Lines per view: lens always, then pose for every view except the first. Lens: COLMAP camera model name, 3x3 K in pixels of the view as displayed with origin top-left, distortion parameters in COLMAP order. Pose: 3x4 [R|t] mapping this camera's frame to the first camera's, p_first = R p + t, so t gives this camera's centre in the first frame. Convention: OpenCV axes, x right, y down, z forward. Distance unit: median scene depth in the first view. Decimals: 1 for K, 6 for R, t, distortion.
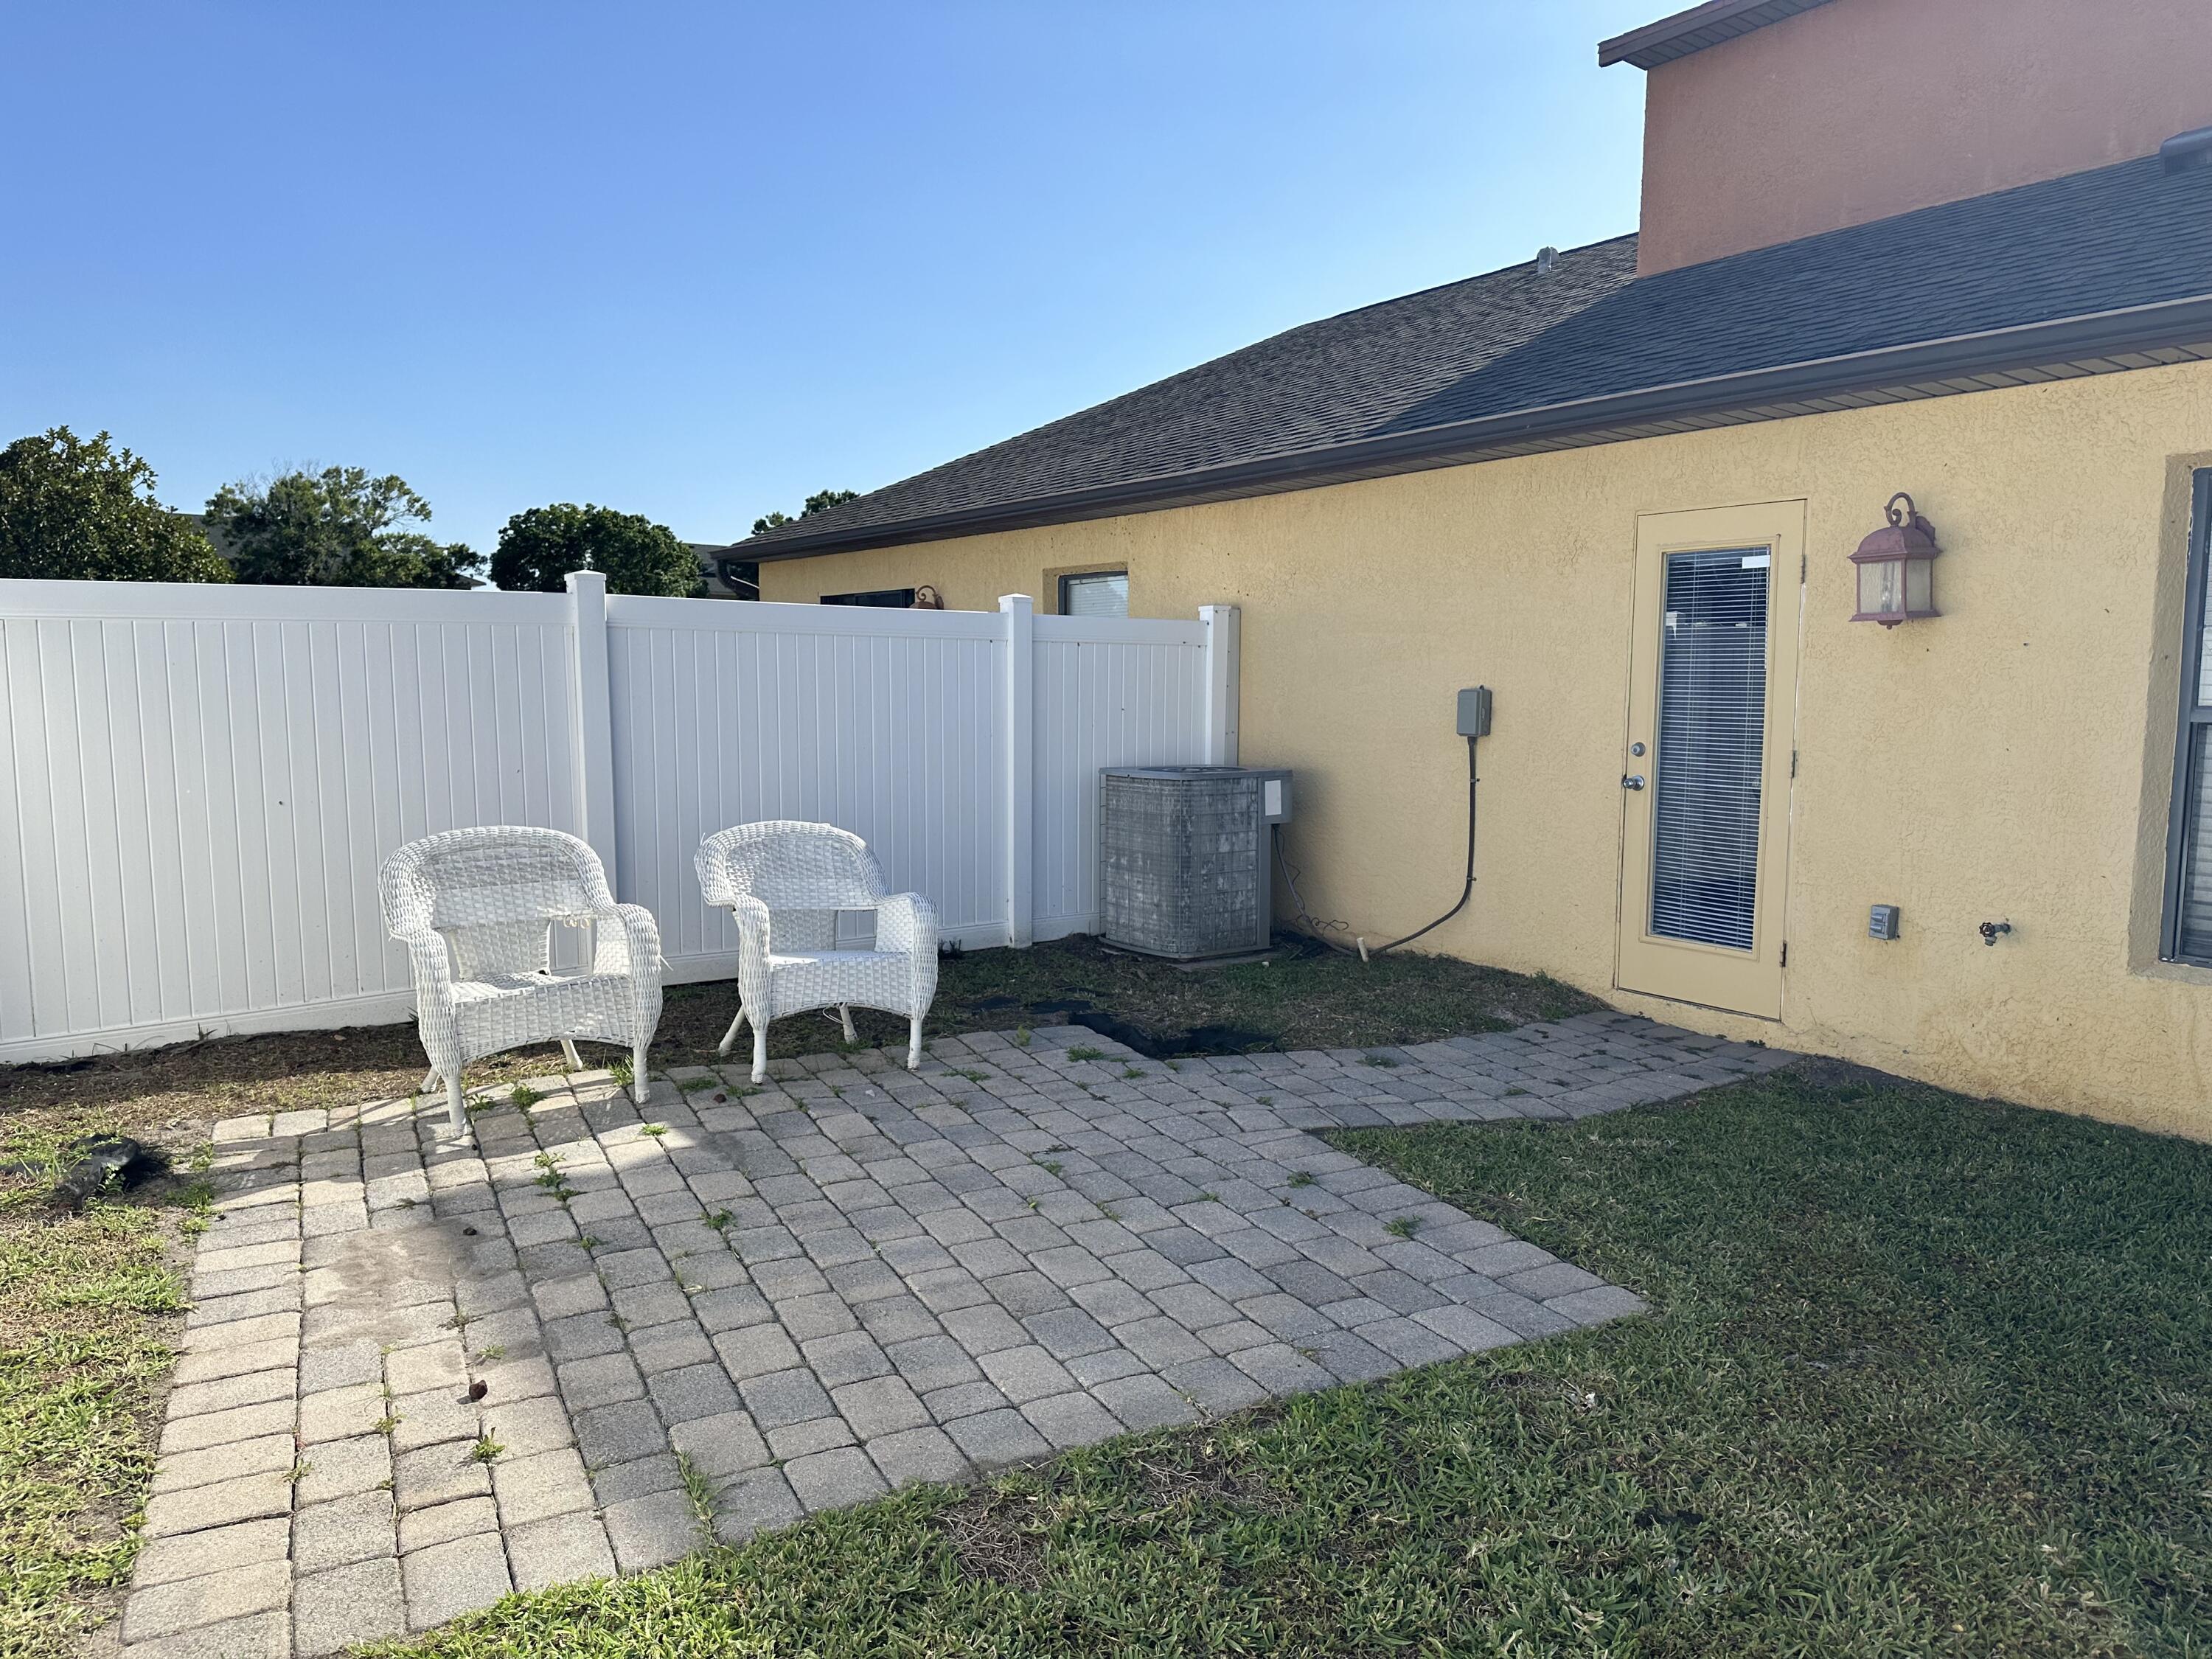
lens RADIAL K [[1439.0, 0, 1106.0], [0, 1439.0, 829.5], [0, 0, 1]] dist [0.041276, -0.061467]
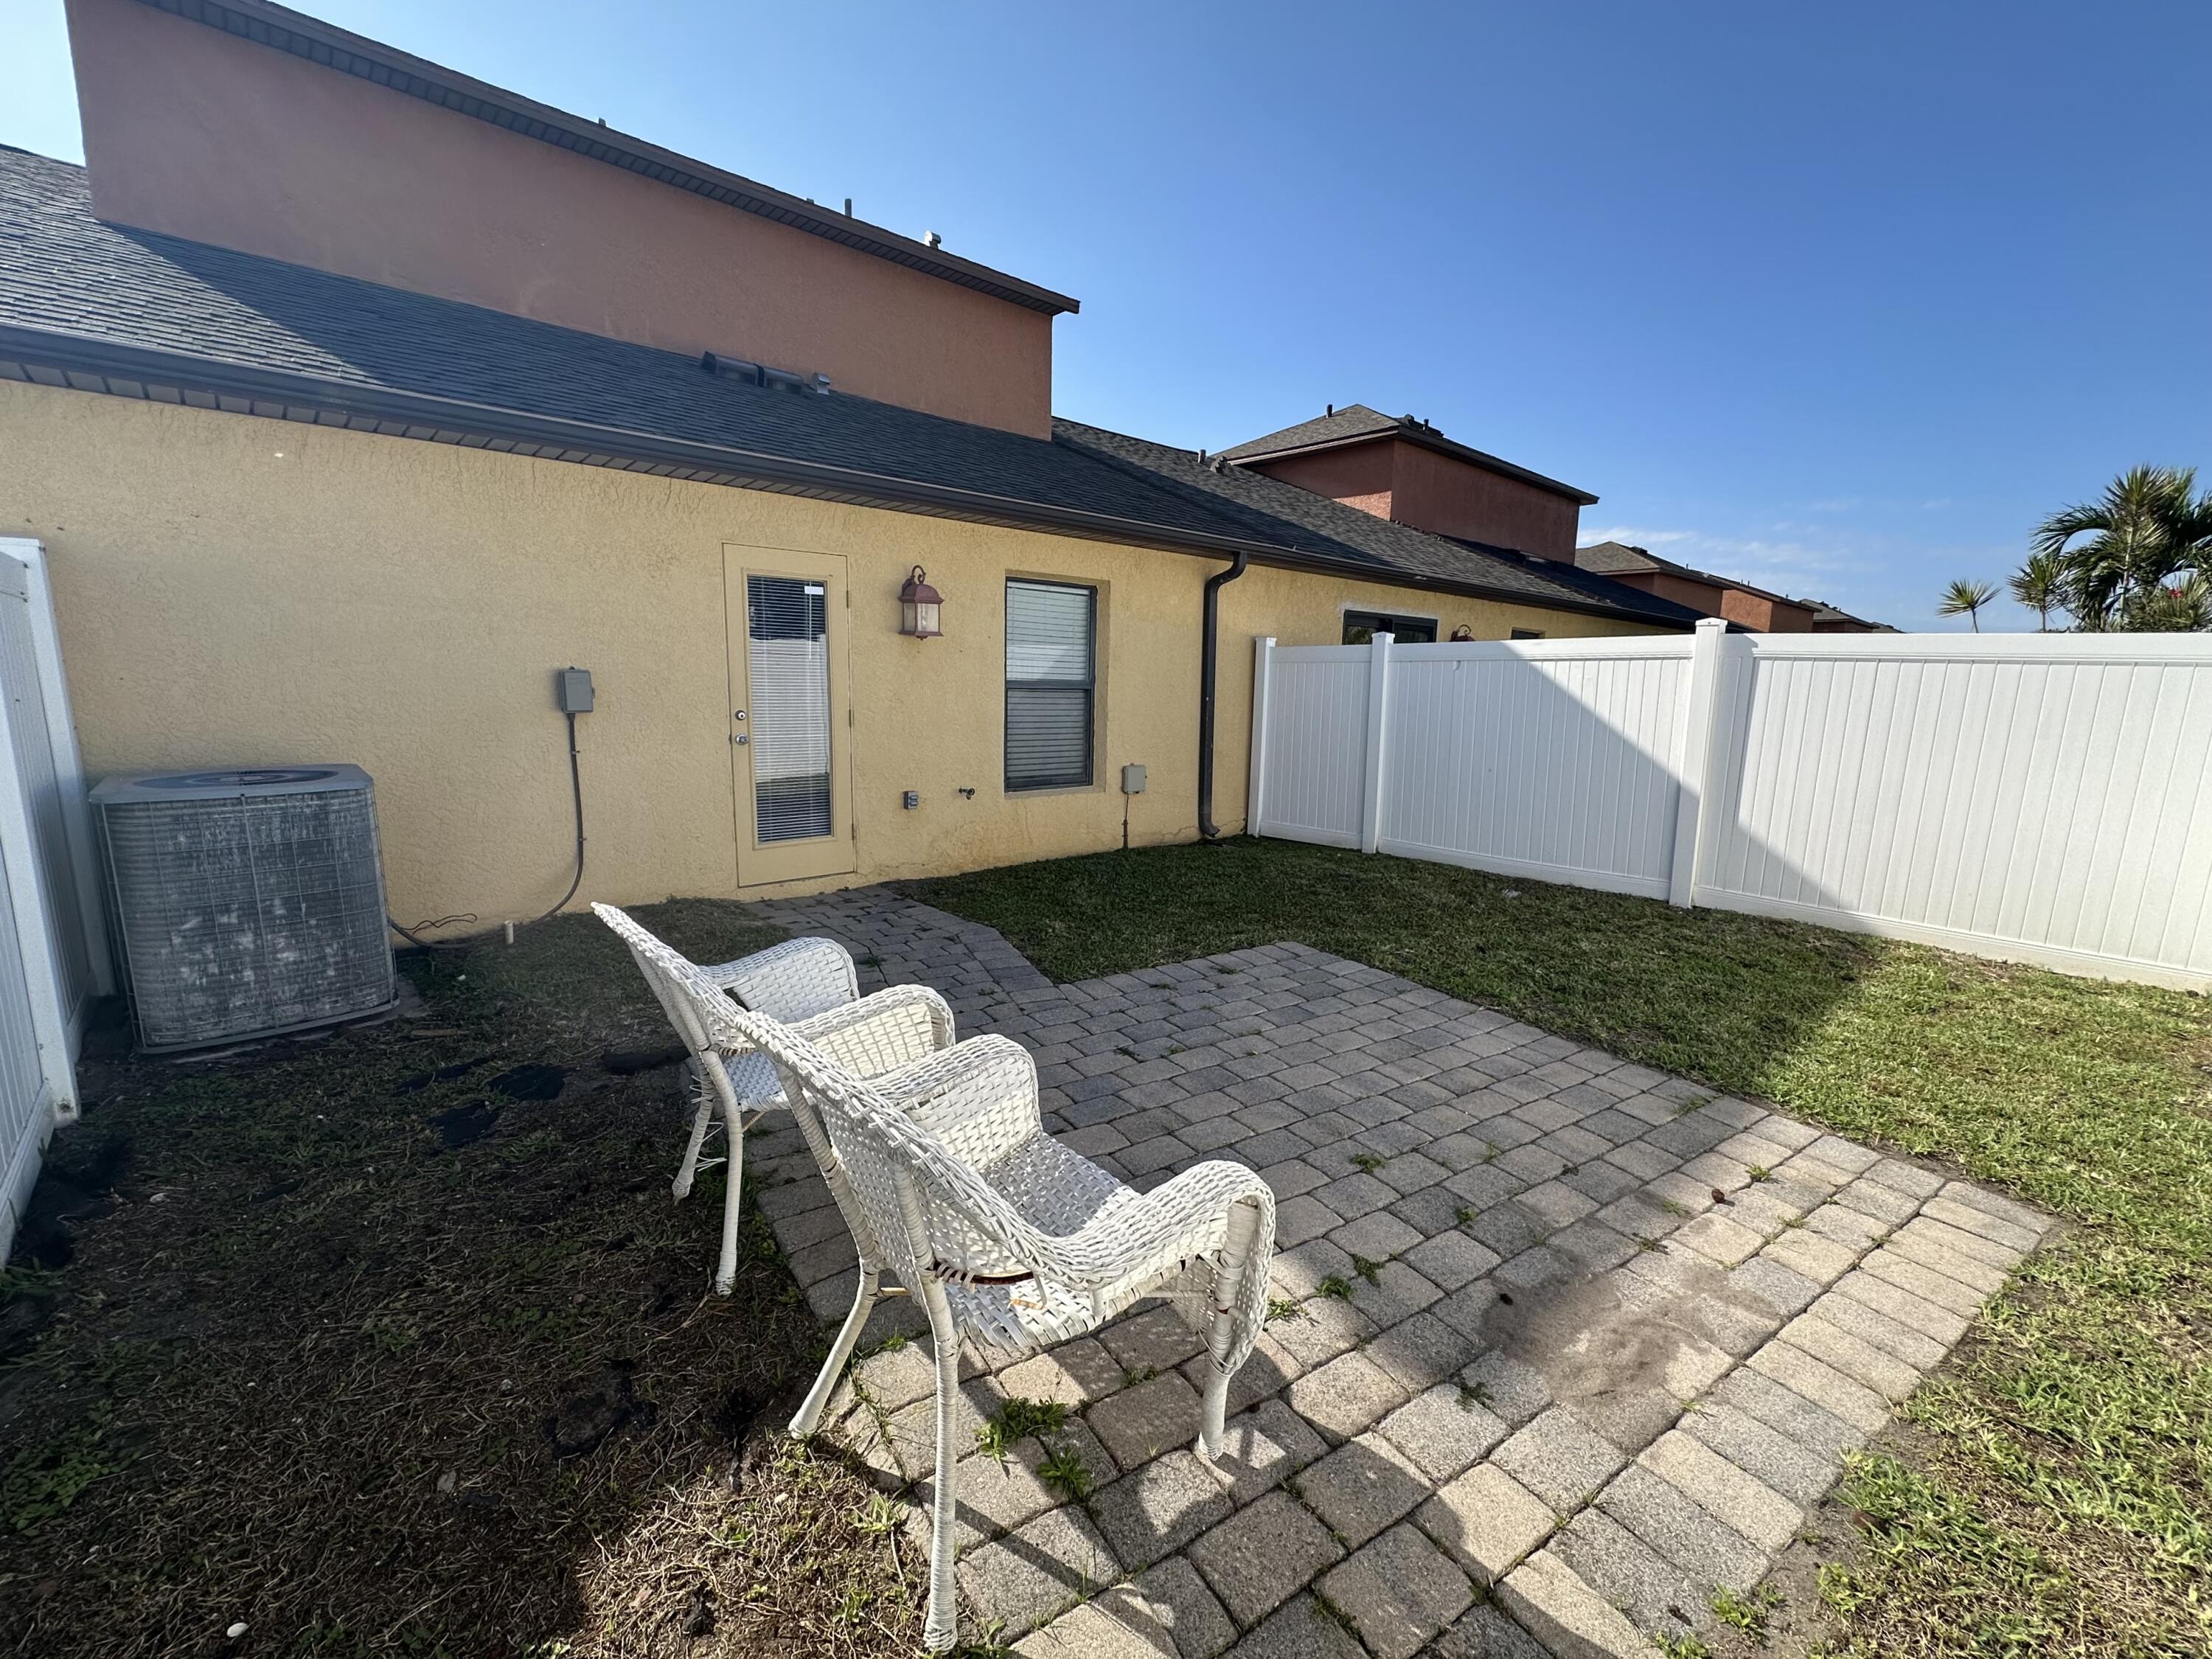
lens RADIAL K [[890.7, 0, 1104.2], [0, 890.7, 817.2], [0, 0, 1]] dist [-0.001694, -0.000203]
pose [[-0.074606, -0.168847, 0.982815, -0.829390], [0.083640, 0.981029, 0.174889, -0.127326], [-0.993699, 0.095250, -0.059069, 1.130953]]
